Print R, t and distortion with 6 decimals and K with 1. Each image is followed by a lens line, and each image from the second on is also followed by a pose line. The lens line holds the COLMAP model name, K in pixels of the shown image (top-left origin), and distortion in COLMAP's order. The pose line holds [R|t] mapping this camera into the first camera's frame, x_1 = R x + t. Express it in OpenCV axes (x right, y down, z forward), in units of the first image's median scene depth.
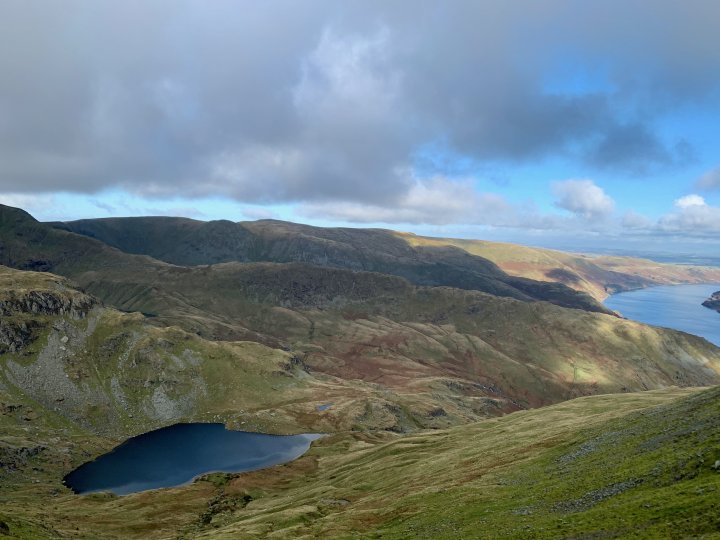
lens RADIAL K [[550.5, 0, 360.0], [0, 550.5, 270.4], [0, 0, 1]] dist [0.021164, -0.015262]
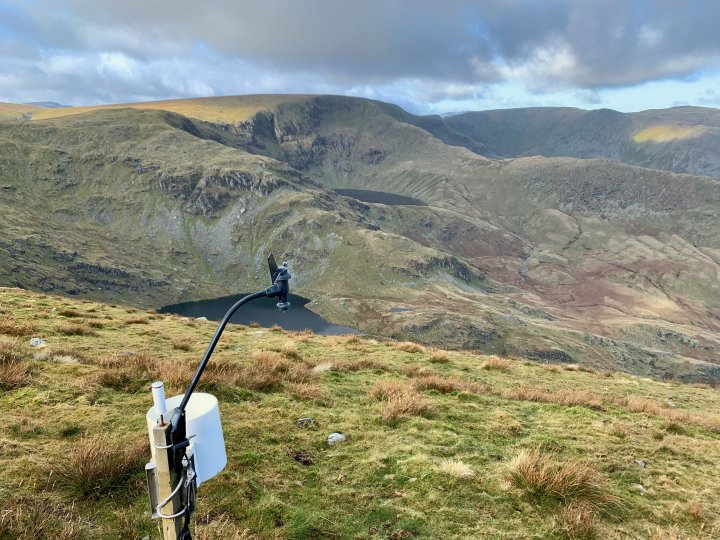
lens RADIAL K [[550.5, 0, 358.7], [0, 550.5, 268.8], [0, 0, 1]] dist [0.021164, -0.015262]
pose [[0.680045, 0.179003, -0.710983, 0.281621], [-0.044884, 0.978083, 0.203319, -0.006437], [0.731796, -0.106354, 0.673174, 0.162195]]
